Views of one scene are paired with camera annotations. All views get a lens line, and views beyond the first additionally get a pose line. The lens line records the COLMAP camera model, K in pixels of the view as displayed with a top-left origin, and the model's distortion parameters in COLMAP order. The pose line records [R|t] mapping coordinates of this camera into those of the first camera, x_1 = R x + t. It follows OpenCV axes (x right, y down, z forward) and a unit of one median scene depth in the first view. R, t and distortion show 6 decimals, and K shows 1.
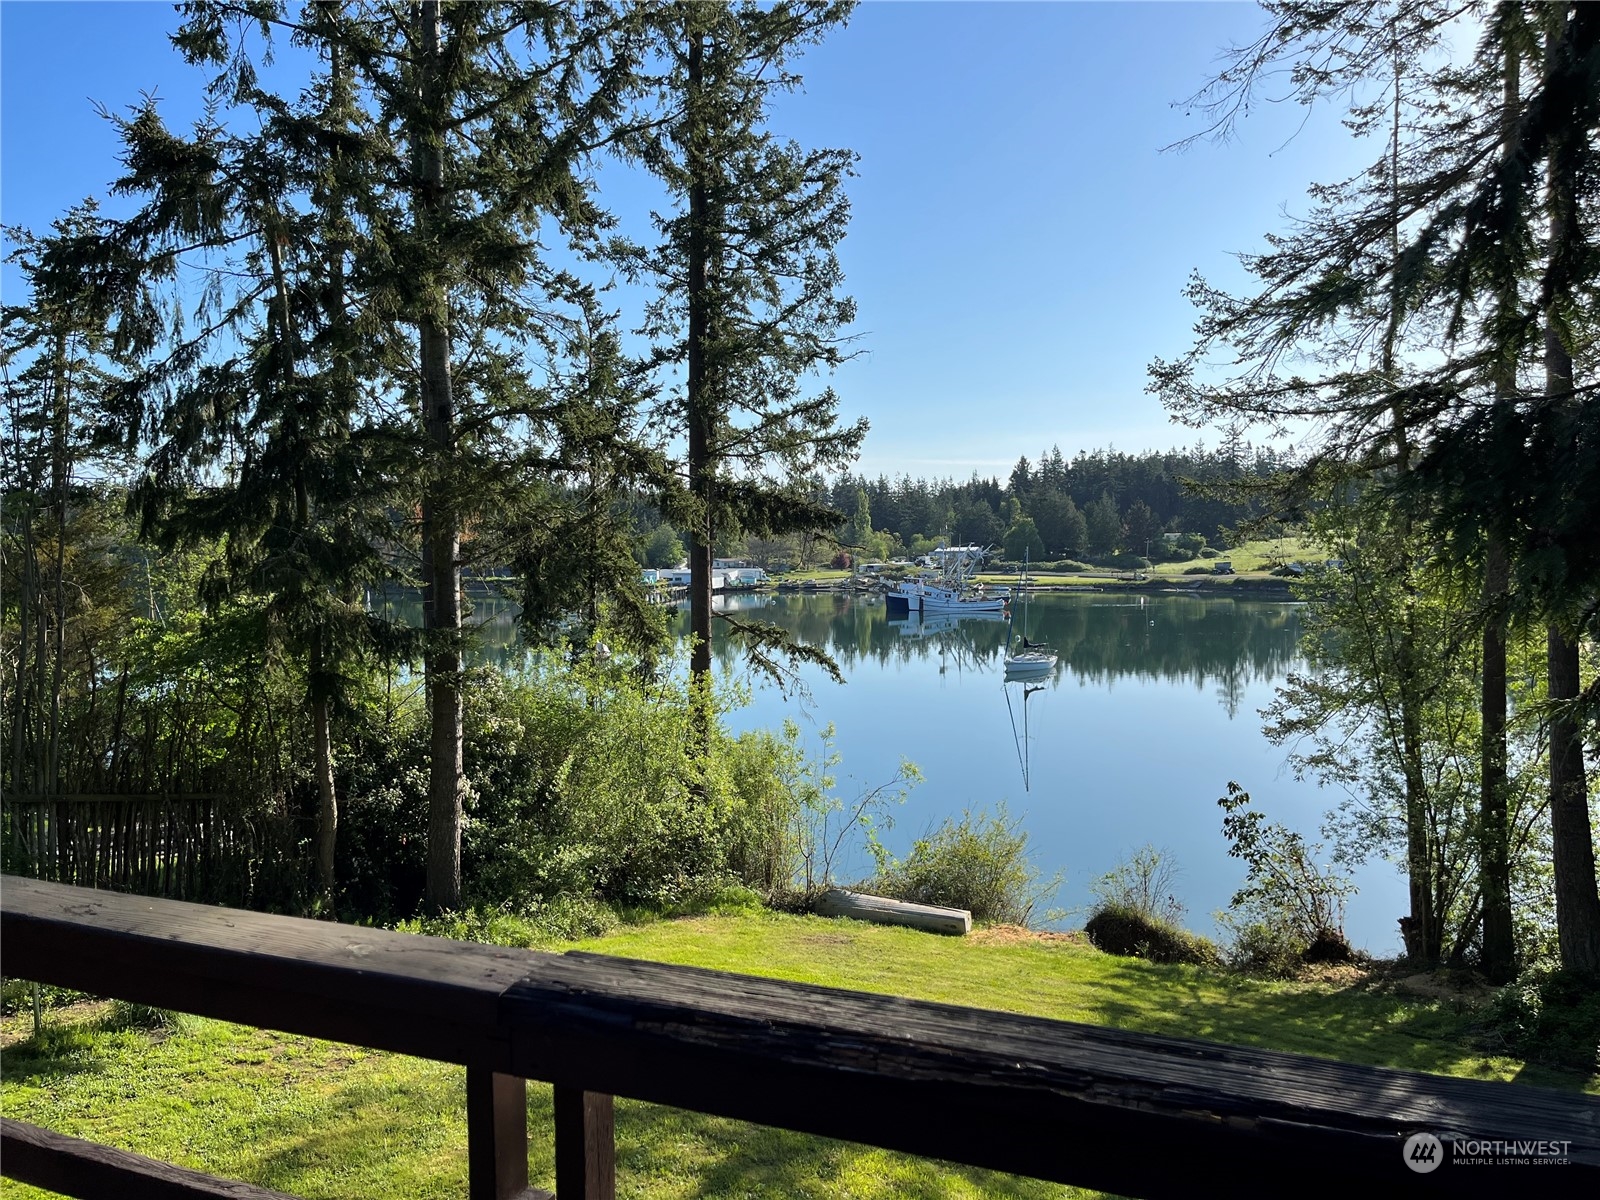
lens RADIAL K [[1166.3, 0, 801.5], [0, 1166.3, 603.7], [0, 0, 1]] dist [0.055470, -0.074843]
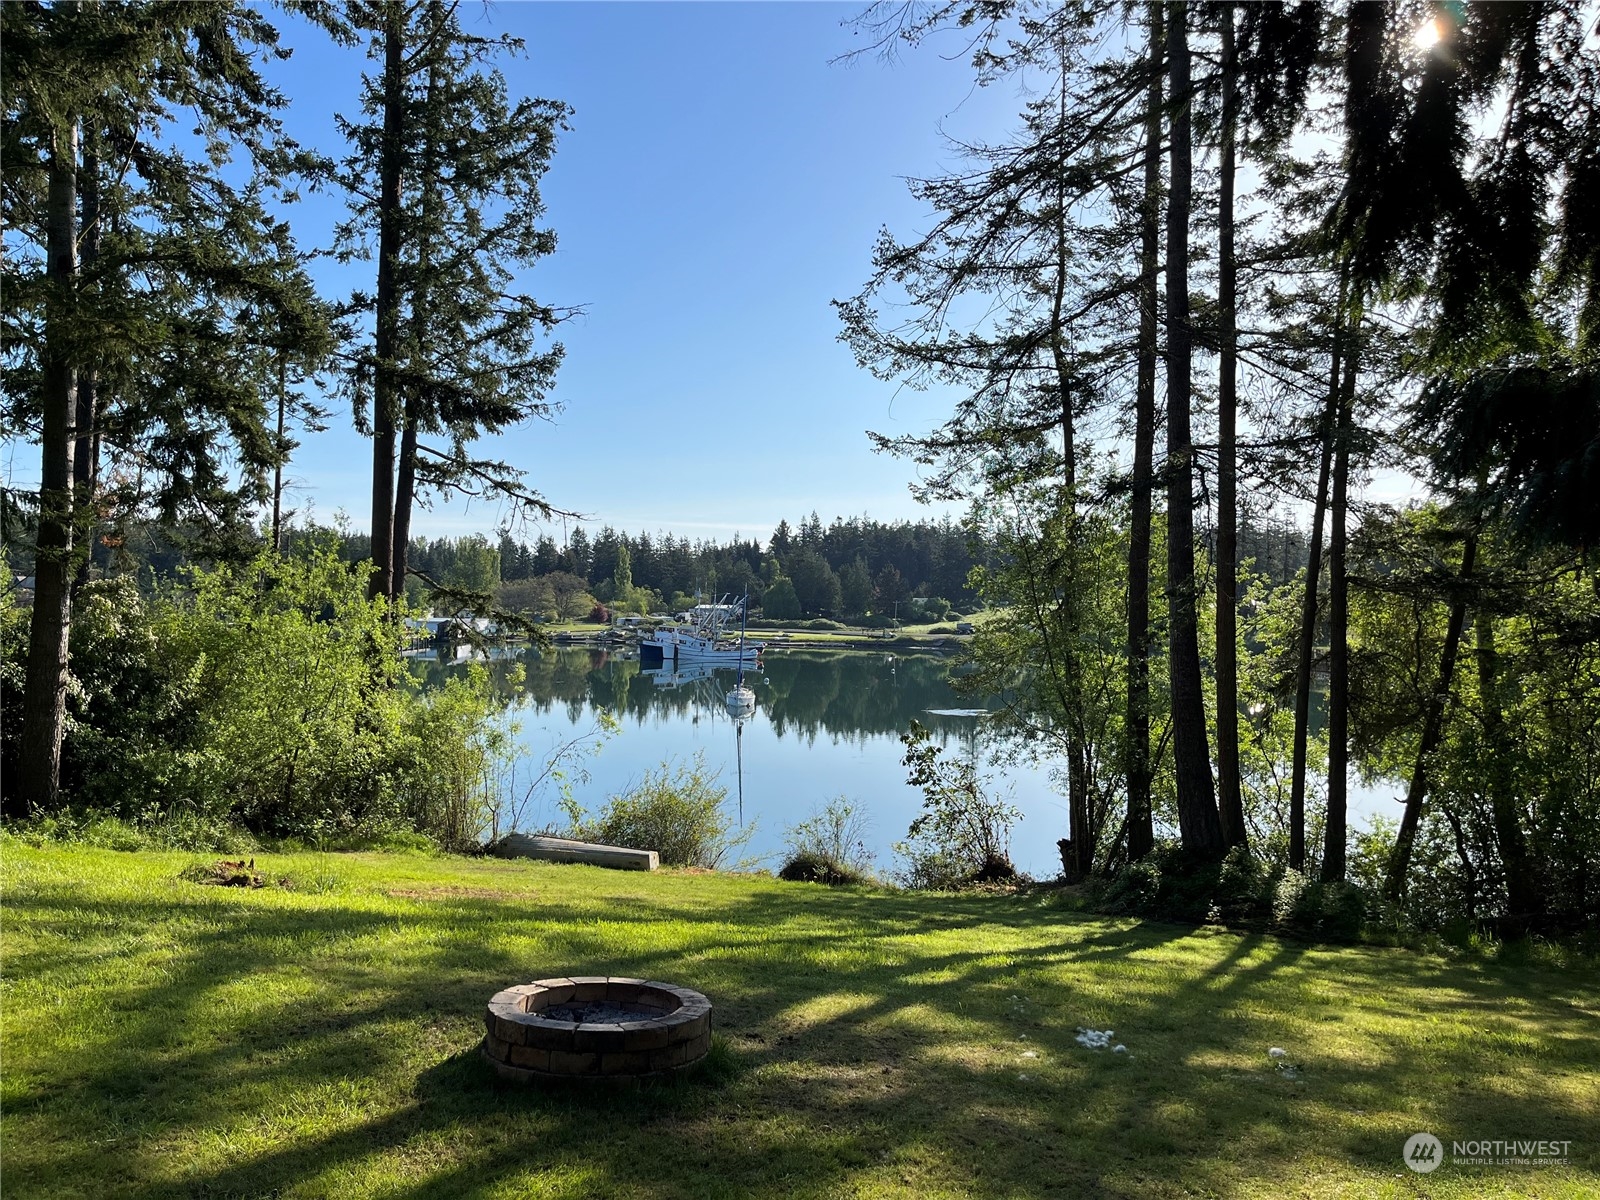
lens RADIAL K [[1166.3, 0, 801.5], [0, 1166.3, 603.7], [0, 0, 1]] dist [0.055470, -0.074843]
pose [[0.979205, 0.026940, 0.201078, 0.049548], [-0.016269, 0.998379, -0.054534, 0.089390], [-0.202221, 0.050129, 0.978056, 0.004412]]
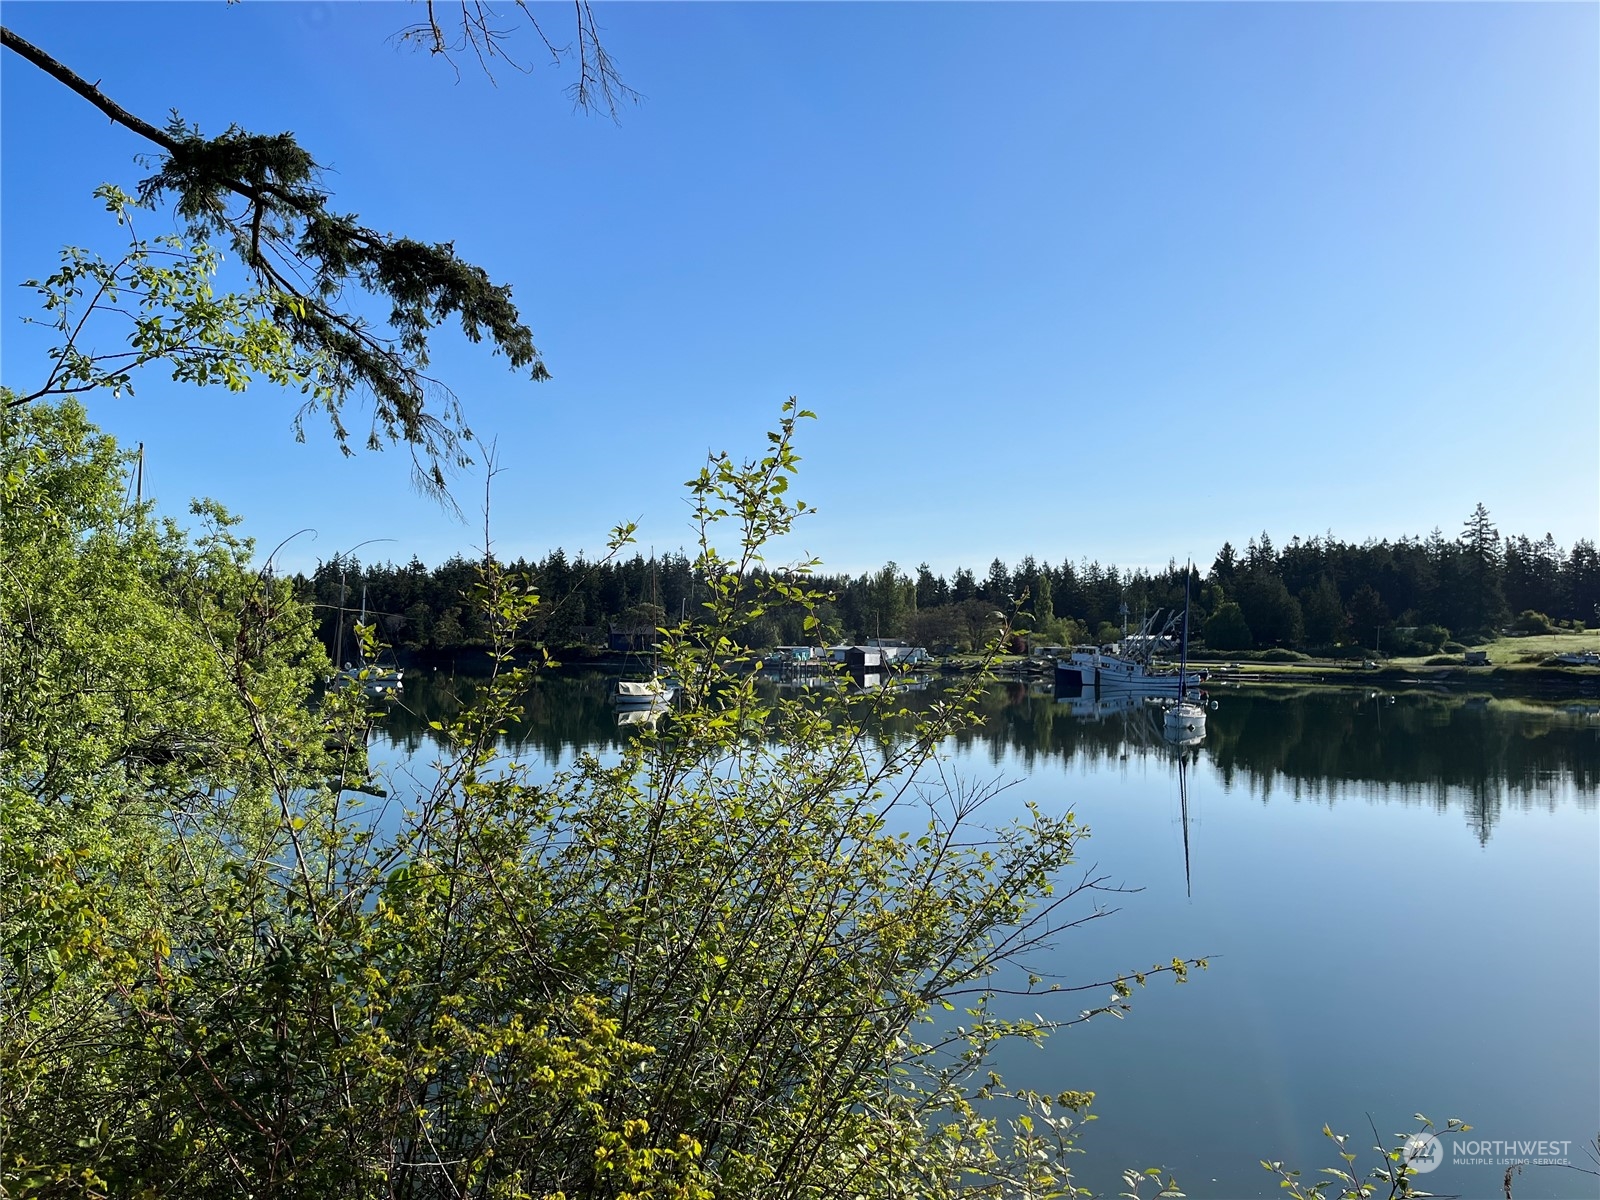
lens RADIAL K [[1203.2, 0, 800.0], [0, 1203.2, 600.0], [0, 0, 1]] dist [0.076722, -0.085984]
pose [[0.988244, 0.018327, -0.151784, 0.173387], [-0.030955, 0.996212, -0.081259, 0.174123], [0.149720, 0.085002, 0.985068, 0.805202]]
